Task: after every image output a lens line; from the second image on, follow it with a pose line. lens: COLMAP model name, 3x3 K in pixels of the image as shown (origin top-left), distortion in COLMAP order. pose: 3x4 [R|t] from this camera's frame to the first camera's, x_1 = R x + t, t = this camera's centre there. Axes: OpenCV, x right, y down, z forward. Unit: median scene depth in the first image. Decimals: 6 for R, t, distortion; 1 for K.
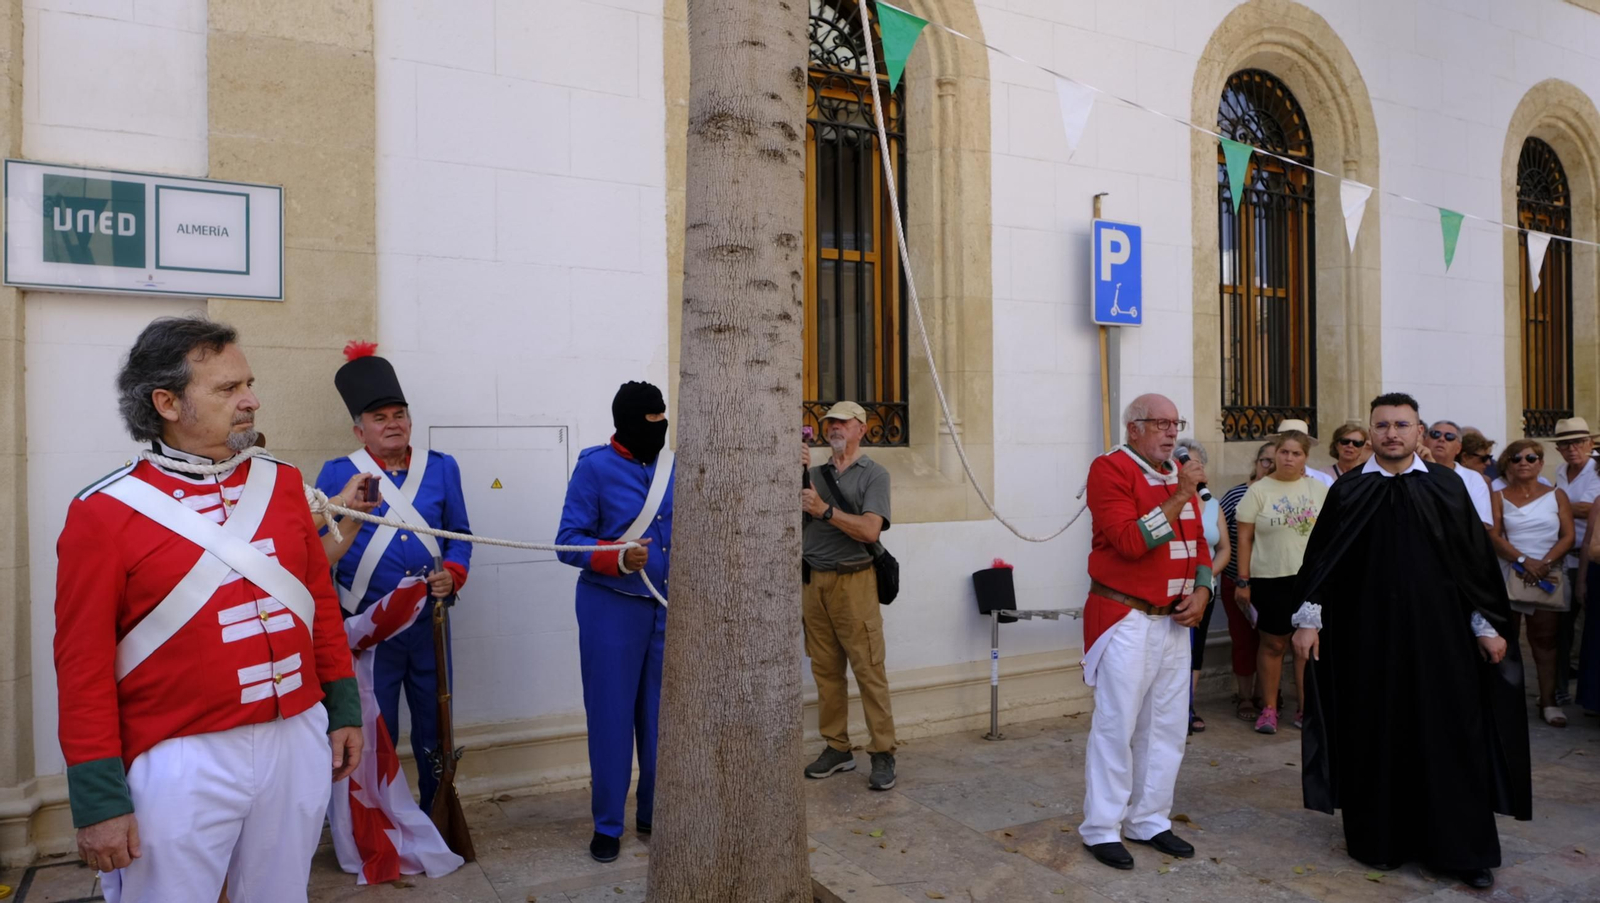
lens RADIAL K [[1078.4, 0, 805.5], [0, 1078.4, 449.9], [0, 0, 1]] dist [-0.033893, 0.015406]
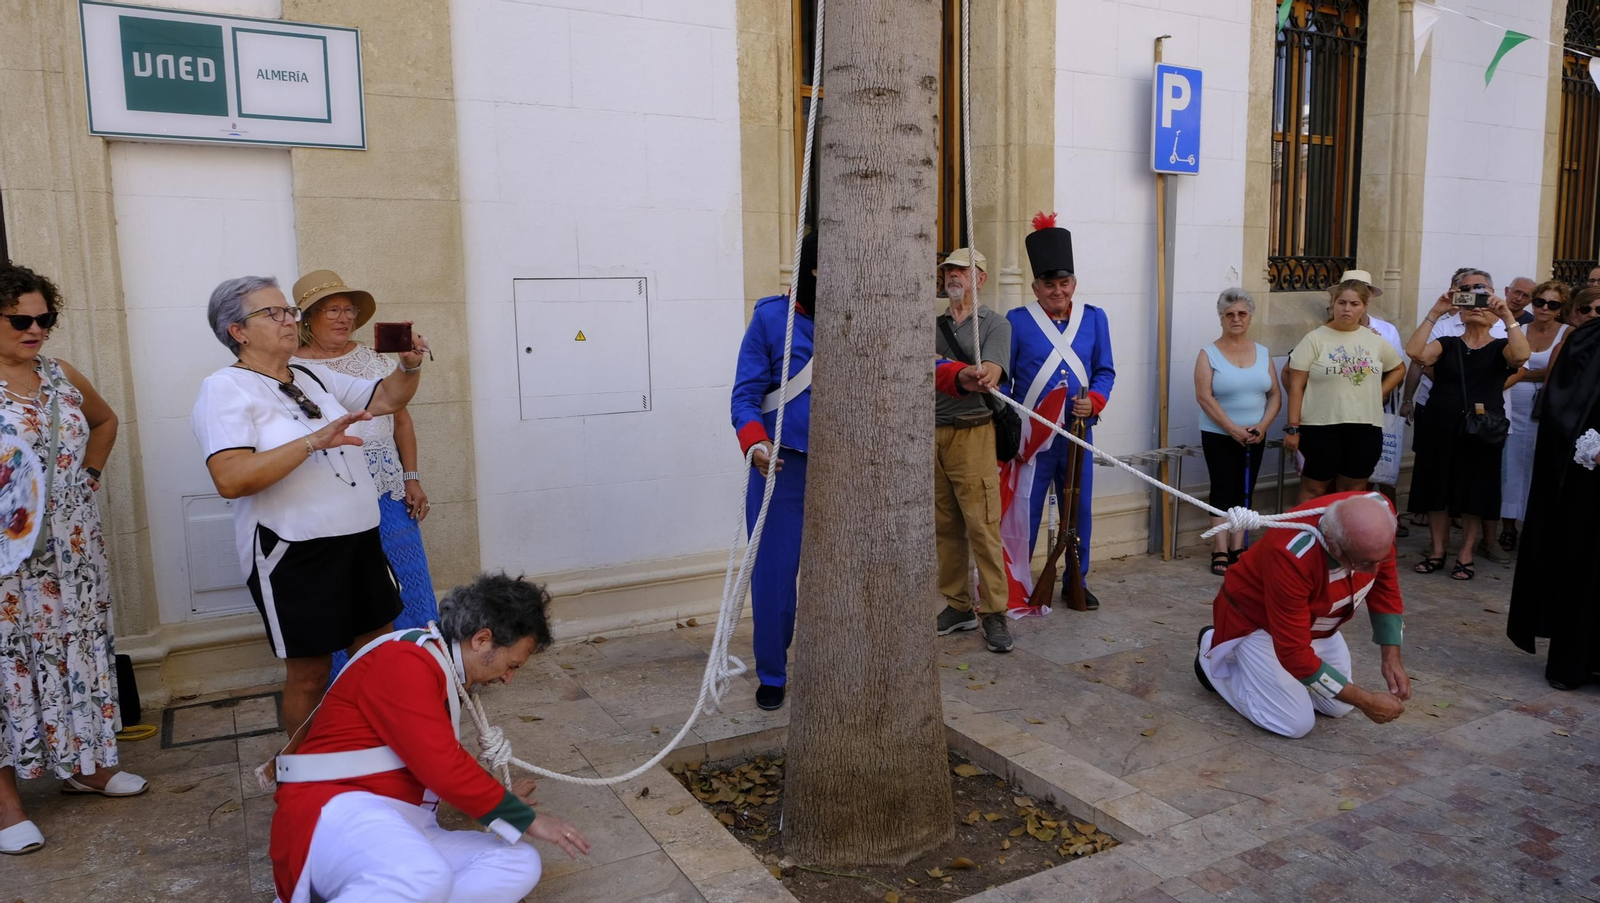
lens RADIAL K [[1078.4, 0, 803.3], [0, 1078.4, 449.1], [0, 0, 1]] dist [-0.033893, 0.015406]
pose [[0.999819, -0.008558, 0.017018, -0.104111], [0.006247, 0.991295, 0.131513, 0.005729], [-0.017996, -0.131383, 0.991168, -0.014178]]
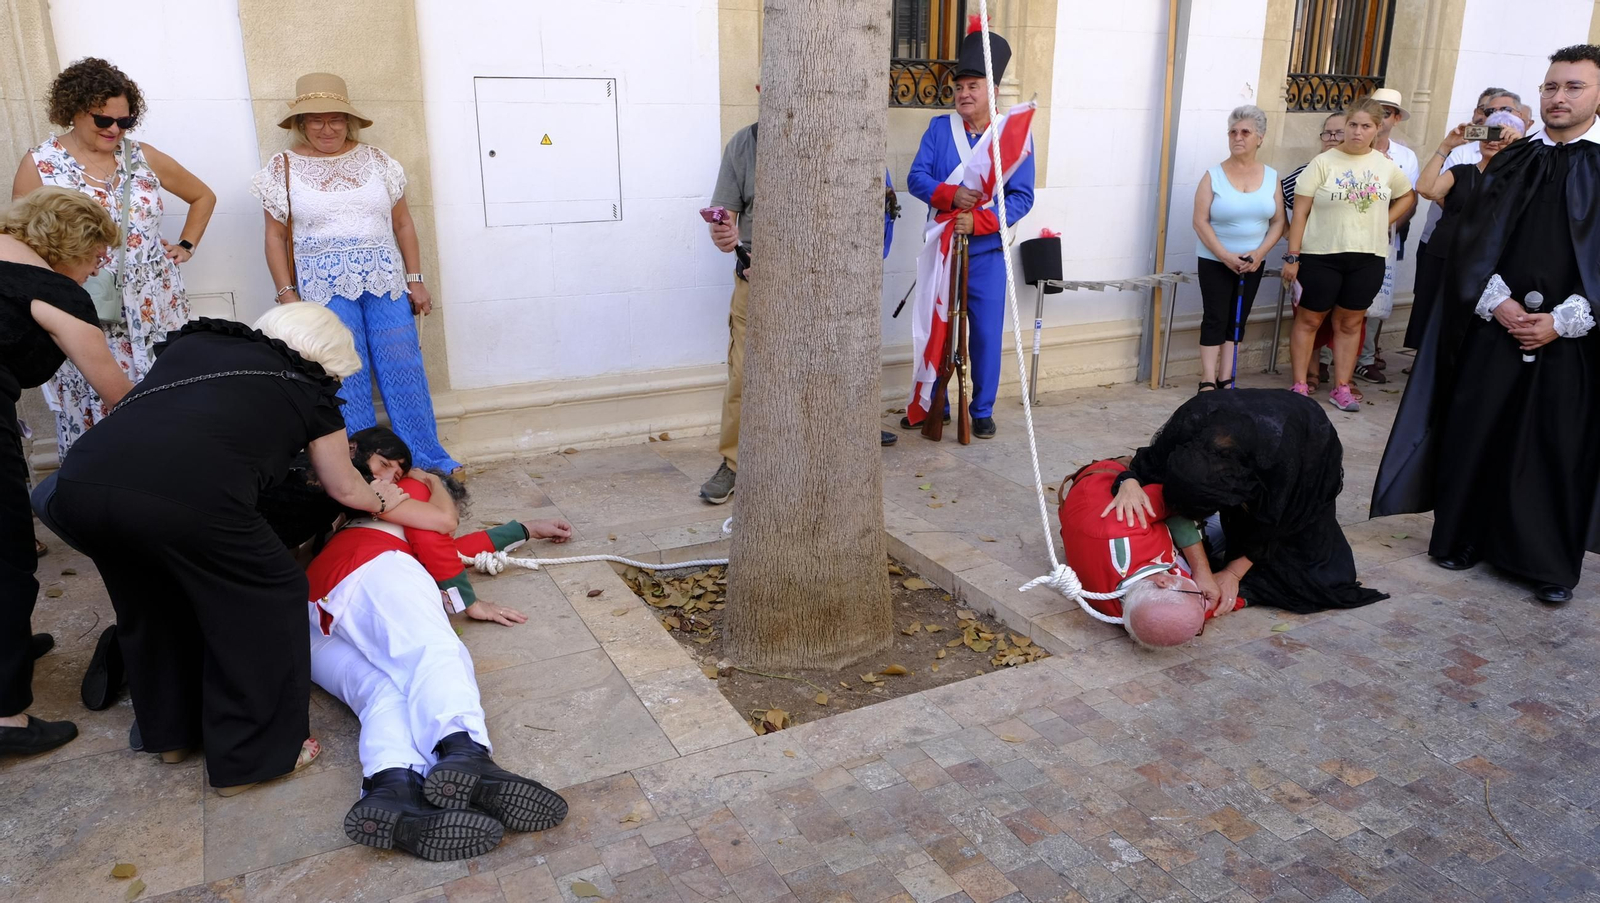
lens RADIAL K [[1078.4, 0, 803.4], [0, 1078.4, 449.7], [0, 0, 1]] dist [-0.033893, 0.015406]
pose [[0.999888, 0.014272, -0.004539, -0.050076], [-0.012363, 0.957659, 0.287638, 0.019150], [0.008452, -0.287550, 0.957728, -0.005829]]
